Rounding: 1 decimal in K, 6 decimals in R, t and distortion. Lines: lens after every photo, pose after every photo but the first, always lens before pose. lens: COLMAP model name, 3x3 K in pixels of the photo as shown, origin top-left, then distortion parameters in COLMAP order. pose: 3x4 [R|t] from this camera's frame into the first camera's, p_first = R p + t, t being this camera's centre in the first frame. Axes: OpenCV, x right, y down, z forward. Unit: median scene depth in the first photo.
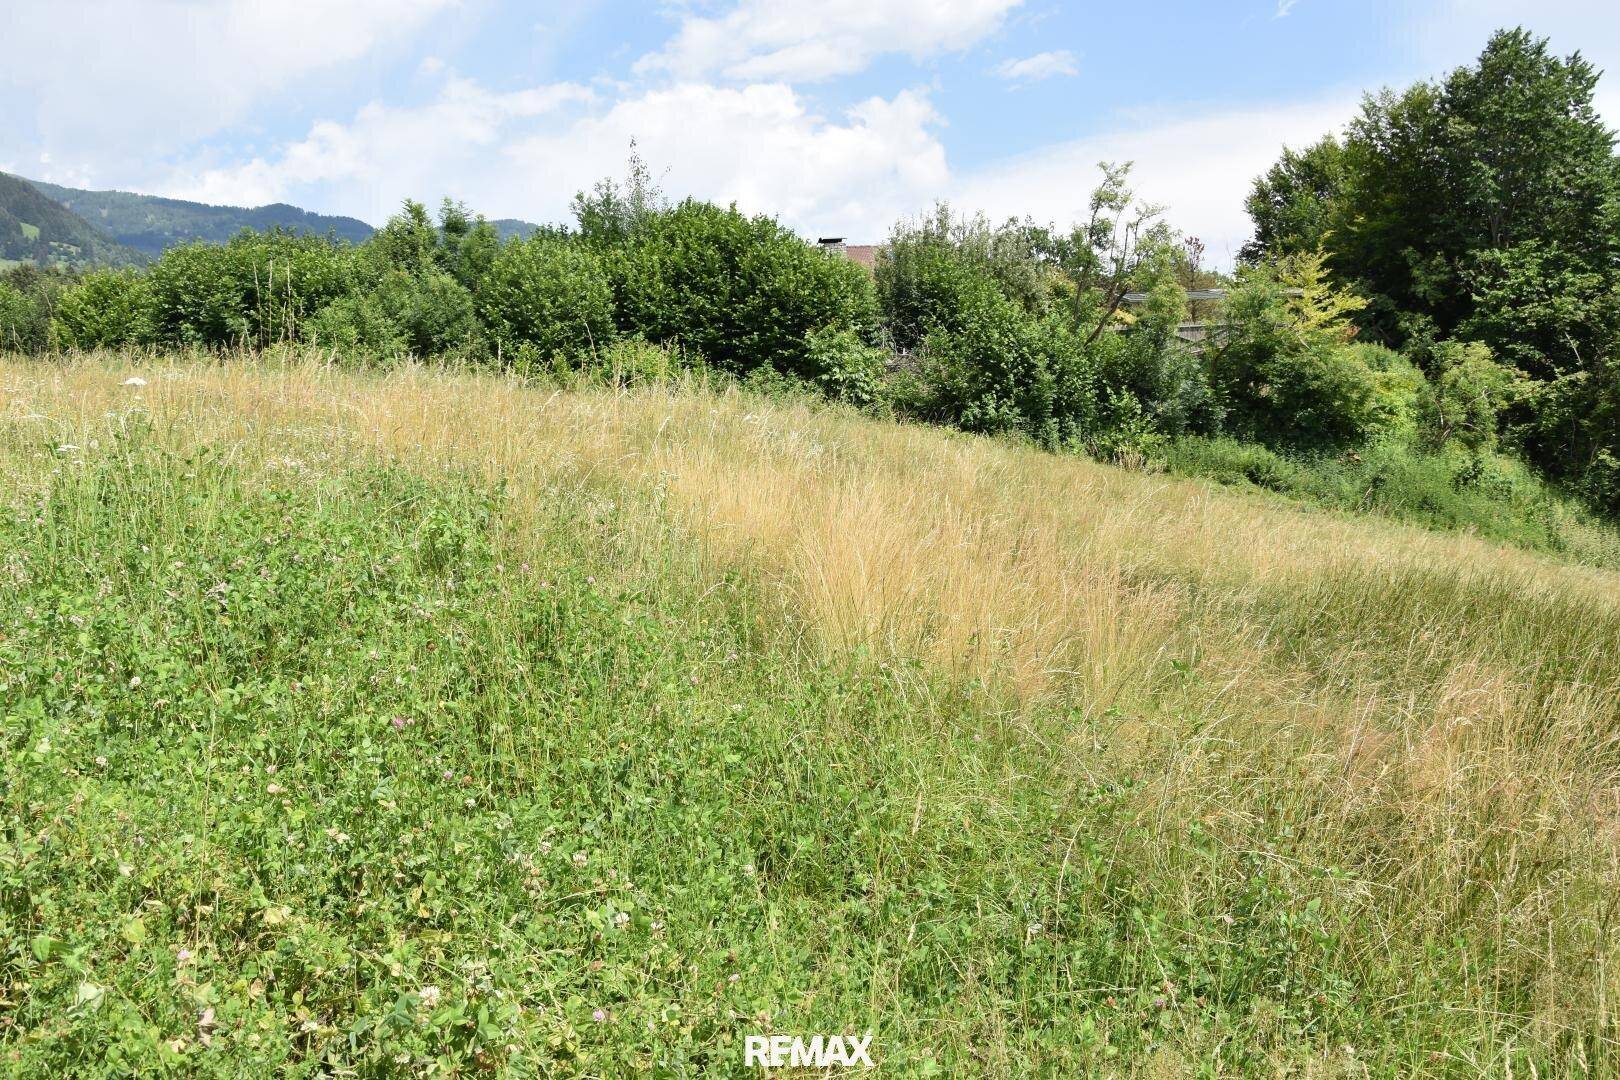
lens RADIAL K [[1269.8, 0, 804.2], [0, 1269.8, 542.1], [0, 0, 1]] dist [-0.162920, 0.123124]
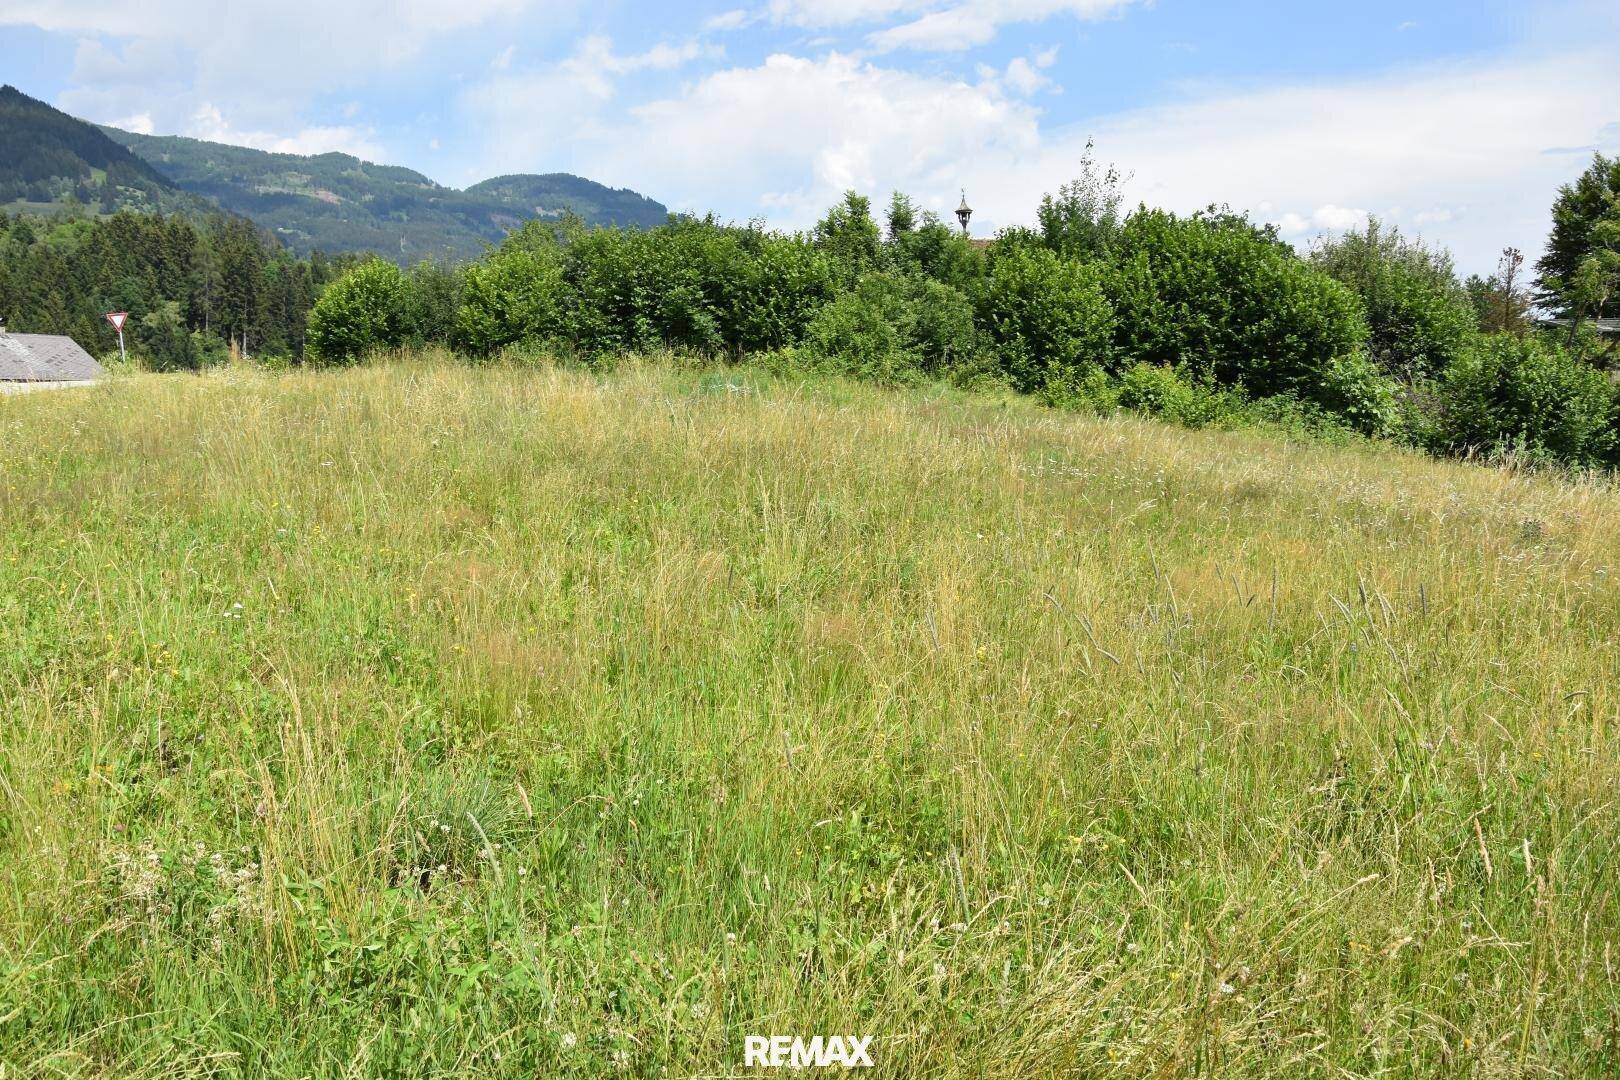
lens RADIAL K [[1269.8, 0, 804.2], [0, 1269.8, 542.1], [0, 0, 1]] dist [-0.162920, 0.123124]
pose [[0.999328, 0.031653, -0.018470, -0.353664], [-0.031074, 0.999042, 0.030829, -0.040820], [0.019428, -0.030235, 0.999354, 0.038793]]
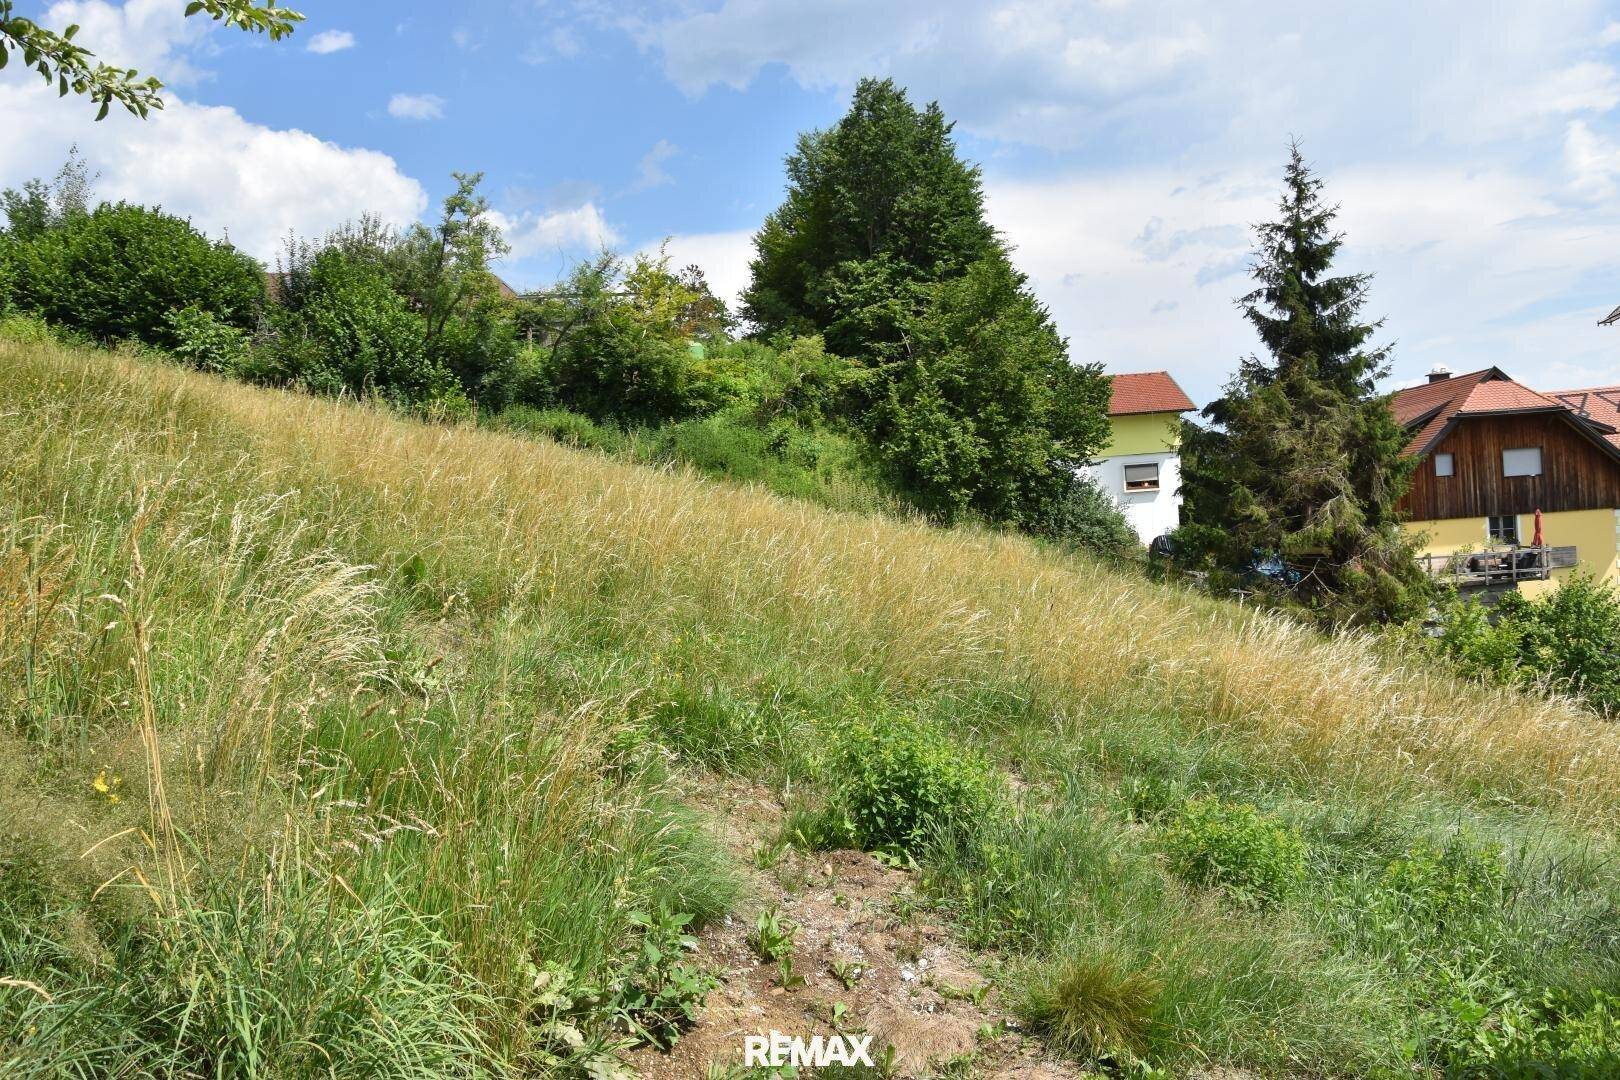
lens RADIAL K [[1255.9, 0, 804.7], [0, 1255.9, 548.7], [0, 0, 1]] dist [-0.166527, 0.119805]
pose [[0.986318, 0.005036, 0.164776, 0.368946], [0.002690, 0.998908, -0.046636, 0.098215], [-0.164831, 0.046441, 0.985228, -0.164321]]
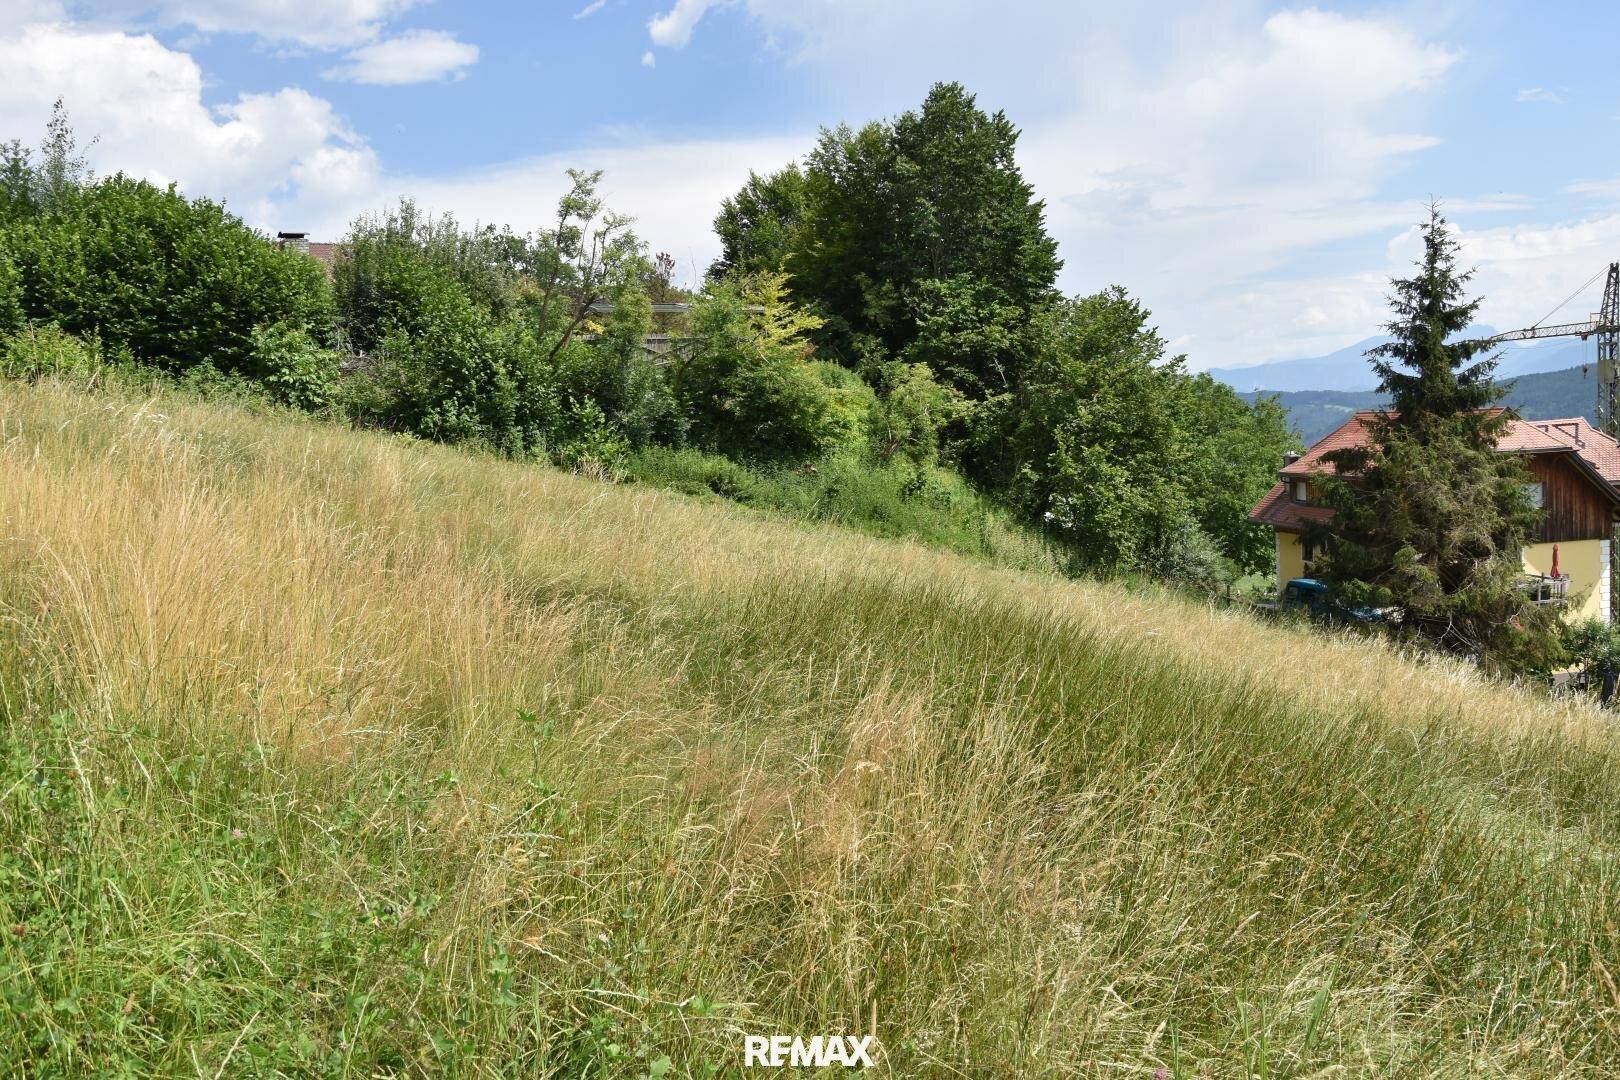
lens RADIAL K [[1258.2, 0, 803.9], [0, 1258.2, 546.6], [0, 0, 1]] dist [-0.166401, 0.120752]
pose [[0.918082, -0.009948, 0.396265, 0.016788], [0.011898, 0.999926, -0.002465, -0.000192], [-0.396211, 0.006978, 0.918133, 0.023926]]
